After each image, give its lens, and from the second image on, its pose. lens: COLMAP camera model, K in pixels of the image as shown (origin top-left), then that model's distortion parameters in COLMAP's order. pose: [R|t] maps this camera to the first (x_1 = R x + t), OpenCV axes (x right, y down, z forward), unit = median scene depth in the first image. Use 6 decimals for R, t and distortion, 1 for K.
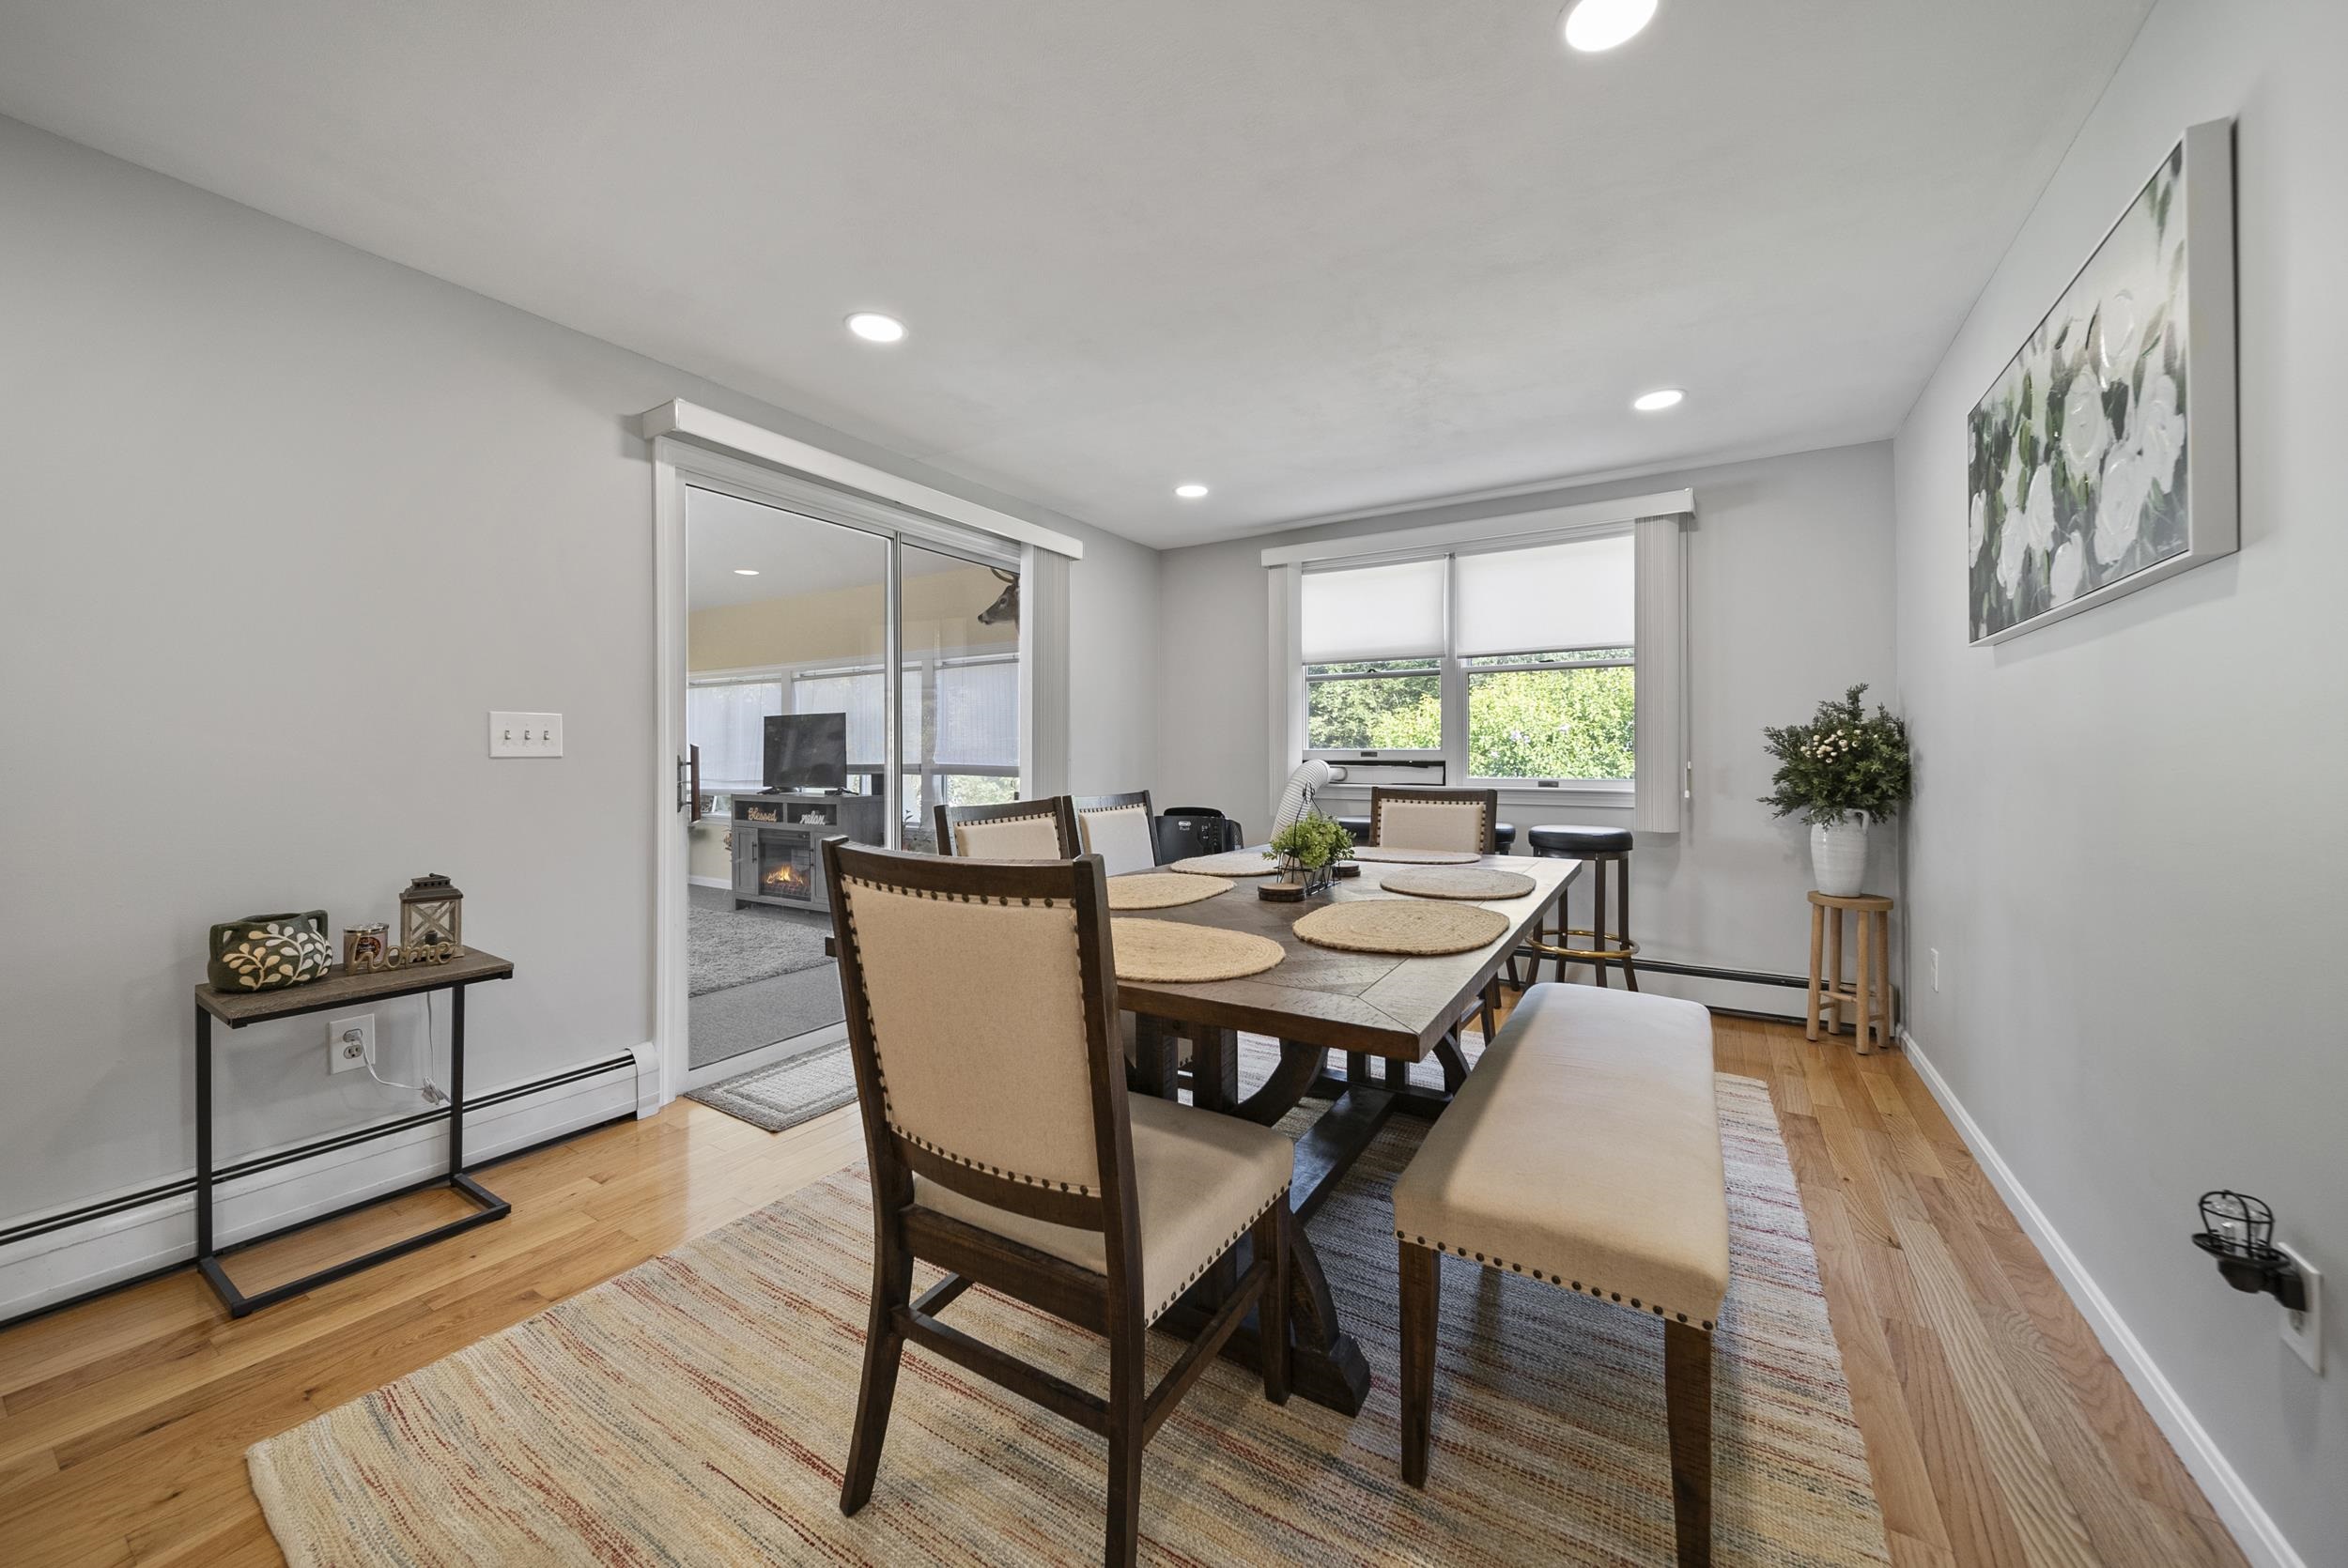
lens RADIAL K [[839.1, 0, 1144.1], [0, 839.1, 758.8], [0, 0, 1]] dist [0.000030, -0.000166]
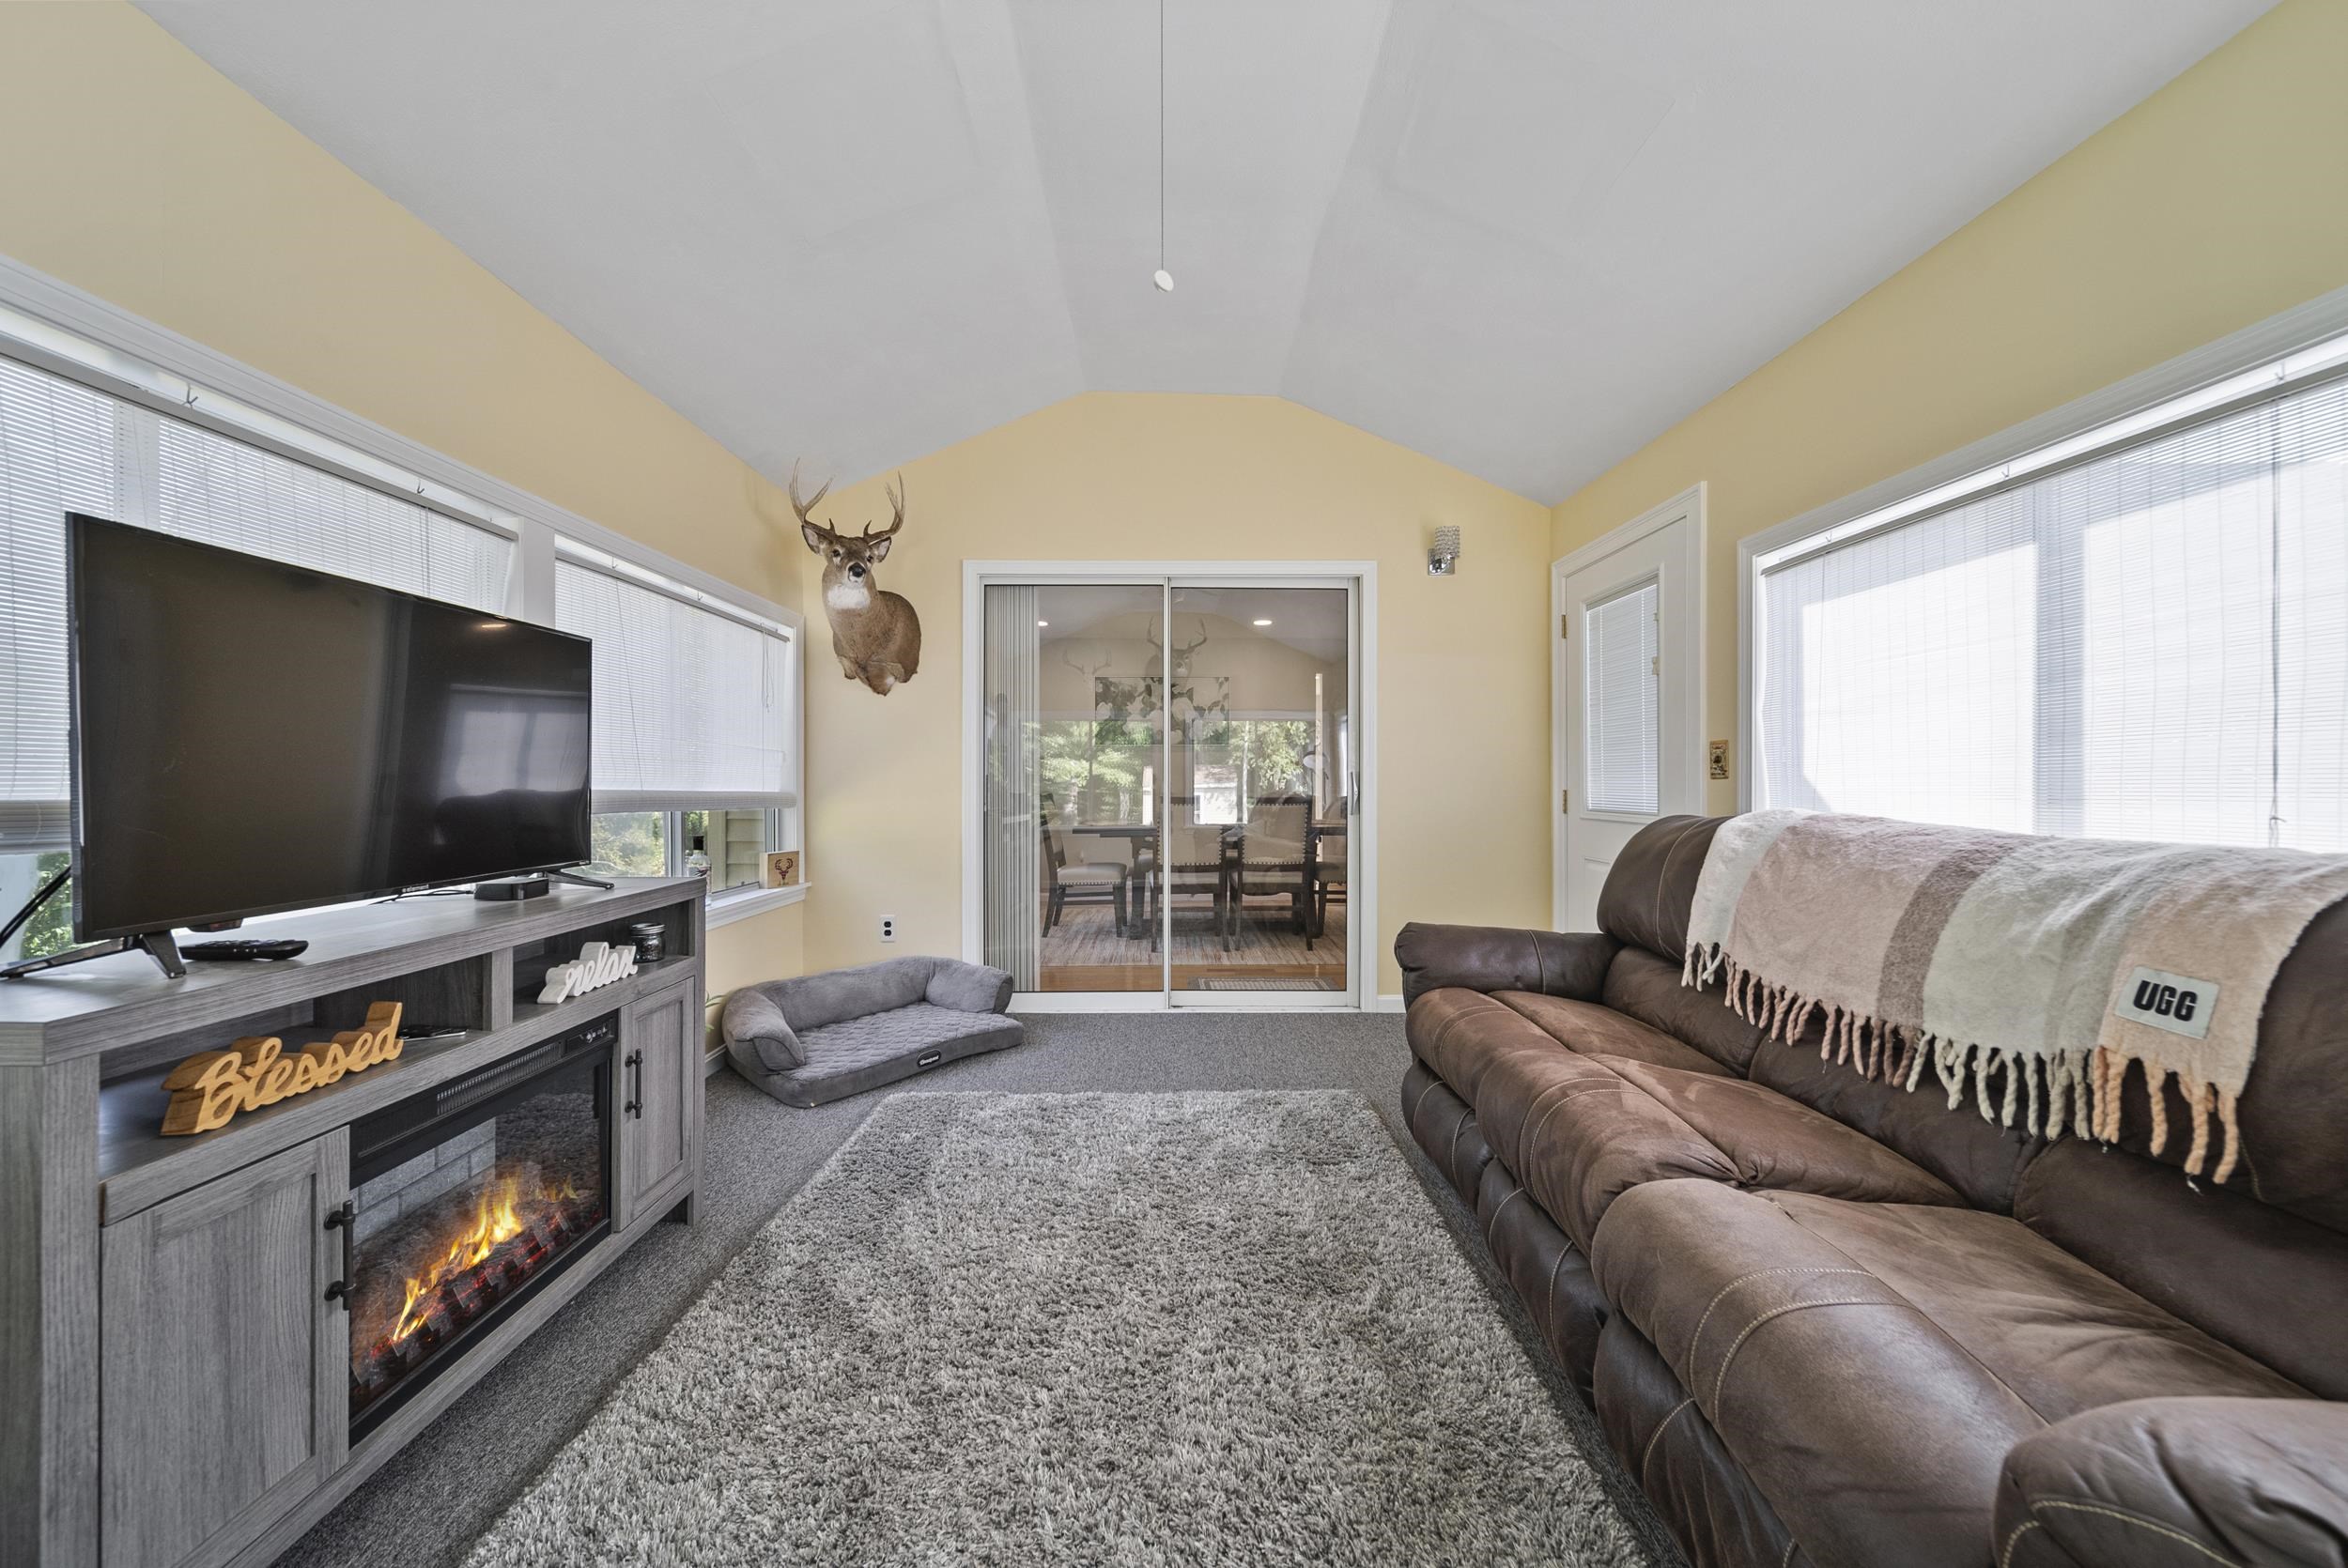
lens RADIAL K [[839.1, 0, 1180.2], [0, 839.1, 778.2], [0, 0, 1]] dist [0.000030, -0.000166]
pose [[-0.557582, 0.007751, 0.830086, -1.041008], [0.008296, 0.999958, -0.003765, 0.006328], [-0.830081, 0.004787, -0.557623, 1.349096]]
